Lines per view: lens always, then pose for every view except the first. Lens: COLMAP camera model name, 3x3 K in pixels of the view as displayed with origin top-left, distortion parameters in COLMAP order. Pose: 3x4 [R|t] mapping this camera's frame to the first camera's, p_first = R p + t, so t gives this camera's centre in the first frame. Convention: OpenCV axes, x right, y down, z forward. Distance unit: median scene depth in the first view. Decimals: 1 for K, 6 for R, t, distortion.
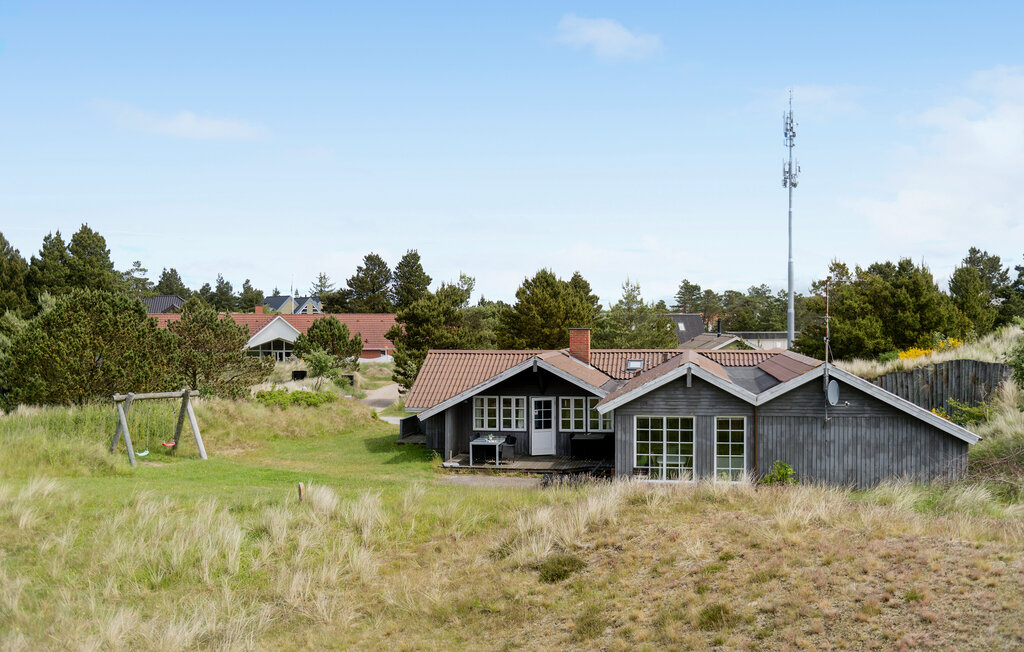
lens RADIAL K [[1132.2, 0, 514.9], [0, 1132.2, 329.5], [0, 0, 1]] dist [0.006651, 0.000000]
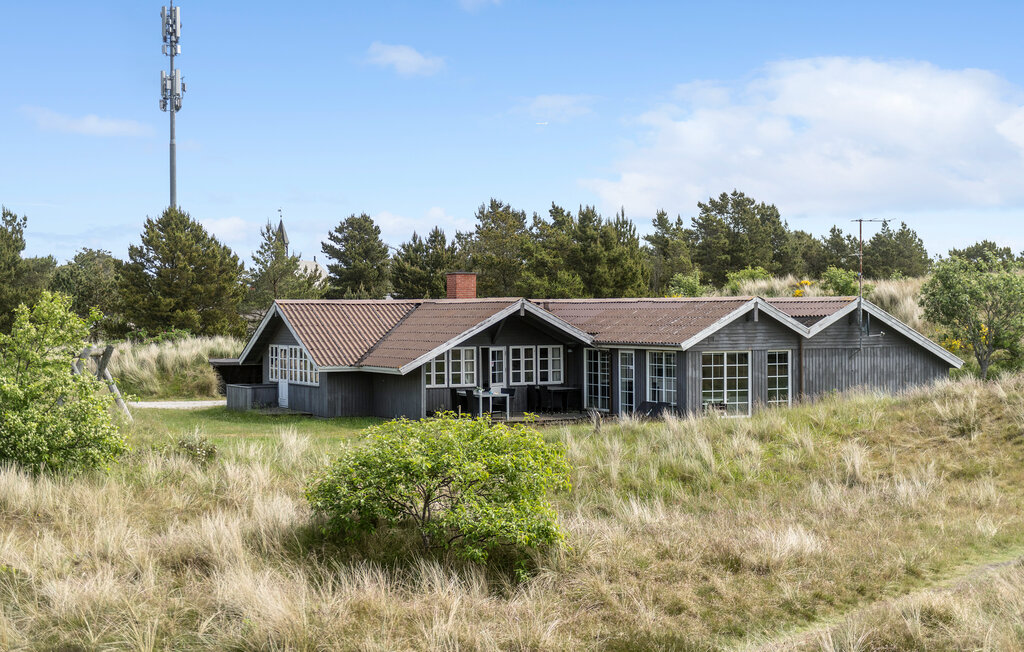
lens RADIAL K [[1747.6, 0, 511.2], [0, 1747.6, 324.0], [0, 0, 1]] dist [-0.046871, 0.000000]
pose [[0.796773, -0.006461, 0.604244, -0.951555], [0.007902, 0.999969, 0.000273, 0.049924], [-0.604227, 0.004557, 0.796799, -0.116766]]
